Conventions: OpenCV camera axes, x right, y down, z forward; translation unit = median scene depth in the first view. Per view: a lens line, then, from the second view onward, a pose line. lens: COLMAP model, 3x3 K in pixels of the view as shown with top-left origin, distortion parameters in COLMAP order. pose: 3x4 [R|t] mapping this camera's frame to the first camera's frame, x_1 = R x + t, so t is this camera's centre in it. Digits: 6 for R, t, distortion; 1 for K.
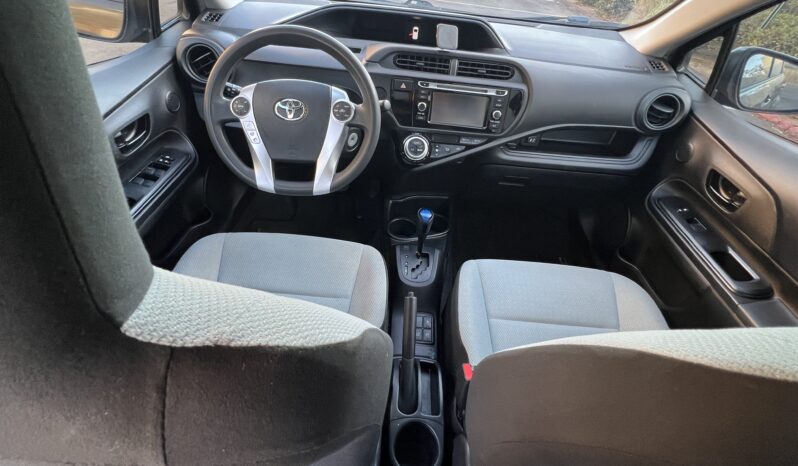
lens RADIAL K [[378.6, 0, 399.0], [0, 378.6, 233.0], [0, 0, 1]] dist [-0.001419, 0.000023]
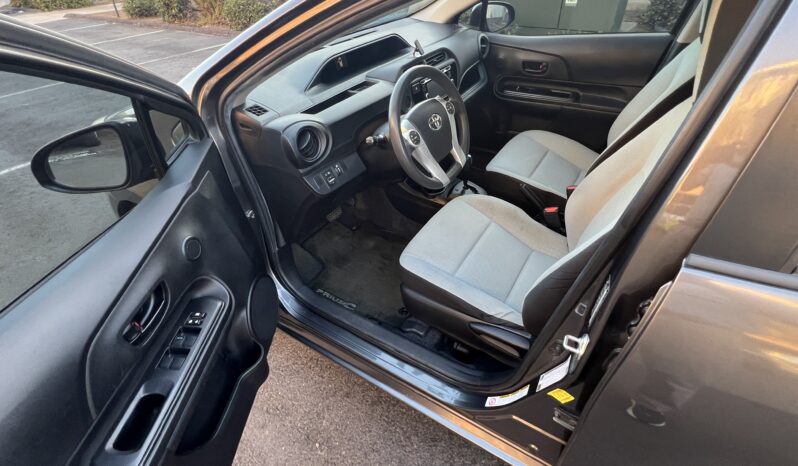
lens RADIAL K [[378.6, 0, 399.0], [0, 378.6, 233.0], [0, 0, 1]] dist [-0.001419, 0.000023]
pose [[0.496144, -0.616337, 0.611531, -1.218849], [0.617677, 0.745545, 0.250274, -0.379074], [-0.610177, 0.253557, 0.750595, 0.113077]]
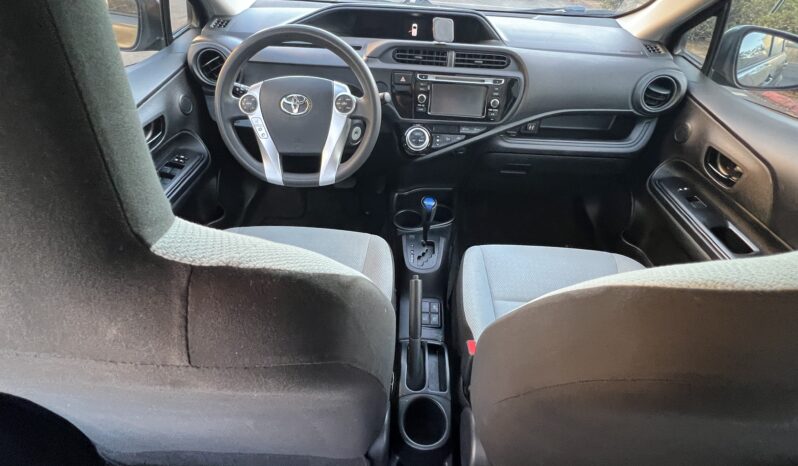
lens RADIAL K [[378.6, 0, 399.0], [0, 378.6, 233.0], [0, 0, 1]] dist [-0.001419, 0.000023]
pose [[0.998970, -0.032922, -0.031221, 0.019097], [0.032643, 0.999423, -0.009406, 0.042340], [0.031513, 0.008377, 0.999468, -0.035116]]
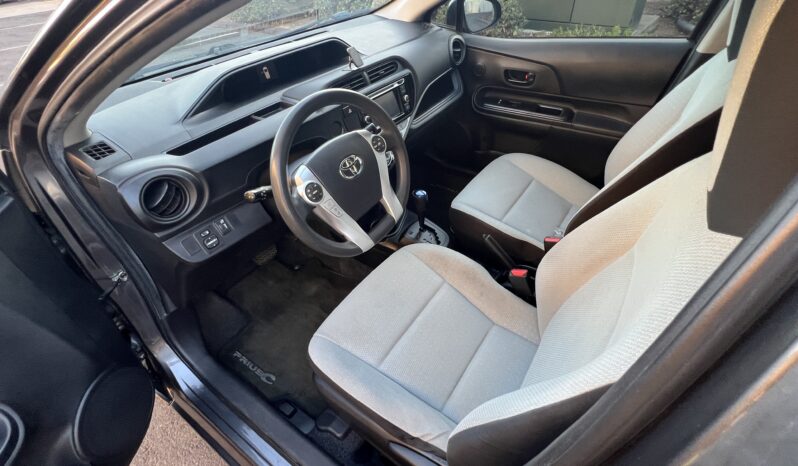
lens RADIAL K [[378.6, 0, 399.0], [0, 378.6, 233.0], [0, 0, 1]] dist [-0.001419, 0.000023]
pose [[0.530718, -0.616949, 0.581130, -0.770857], [0.607722, 0.754936, 0.246466, -0.304072], [-0.590773, 0.222362, 0.775592, 0.139505]]
